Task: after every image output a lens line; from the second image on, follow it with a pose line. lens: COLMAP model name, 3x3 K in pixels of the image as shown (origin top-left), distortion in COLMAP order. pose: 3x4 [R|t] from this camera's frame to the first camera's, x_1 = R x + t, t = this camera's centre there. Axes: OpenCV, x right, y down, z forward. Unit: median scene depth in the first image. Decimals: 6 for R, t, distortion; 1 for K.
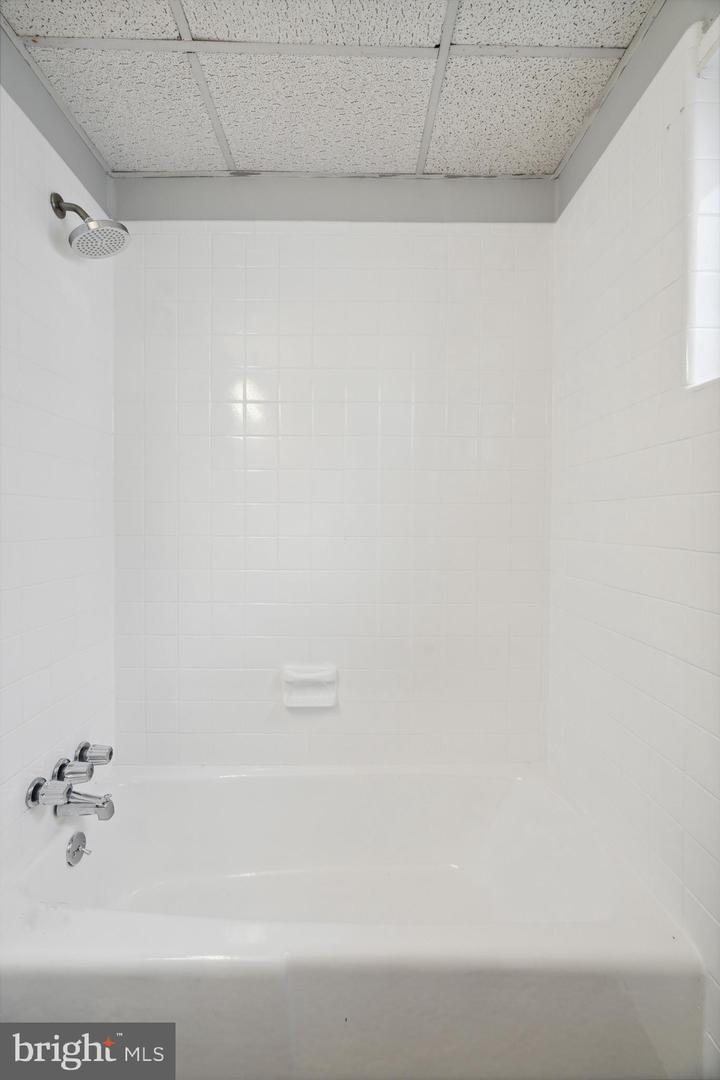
lens RADIAL K [[462.5, 0, 361.8], [0, 462.5, 535.1], [0, 0, 1]] dist [-0.001506, -0.000829]
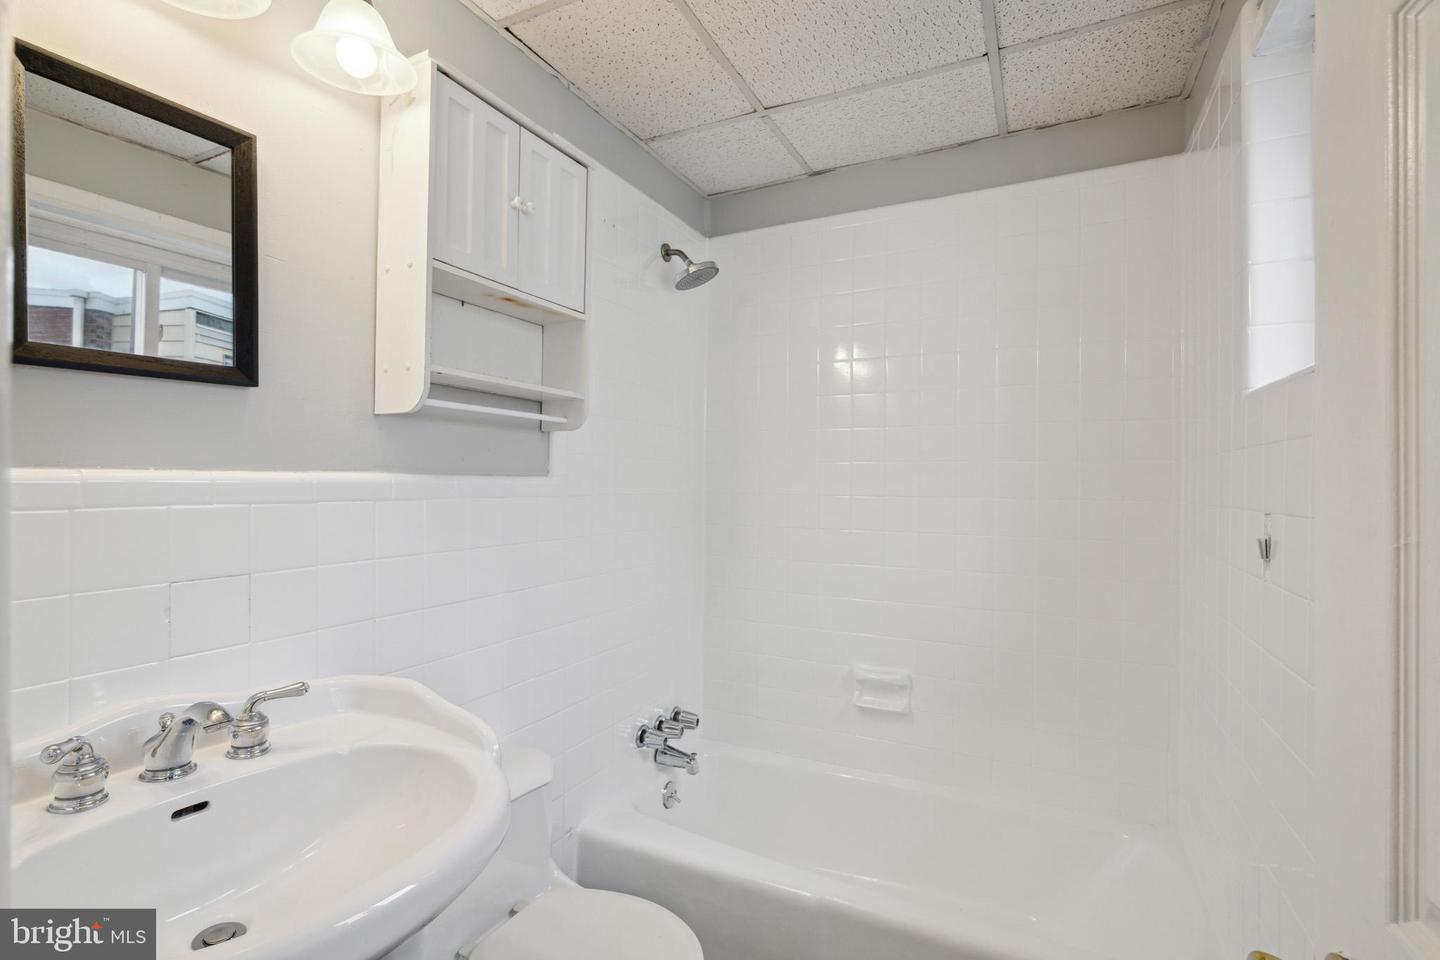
lens RADIAL K [[654.9, 0, 716.0], [0, 654.9, 476.1], [0, 0, 1]] dist [0.002563, 0.000303]
pose [[0.881367, -0.006348, -0.472389, 0.256592], [-0.014856, 0.999043, -0.041143, -0.054979], [0.472198, 0.043280, 0.880429, -0.412618]]
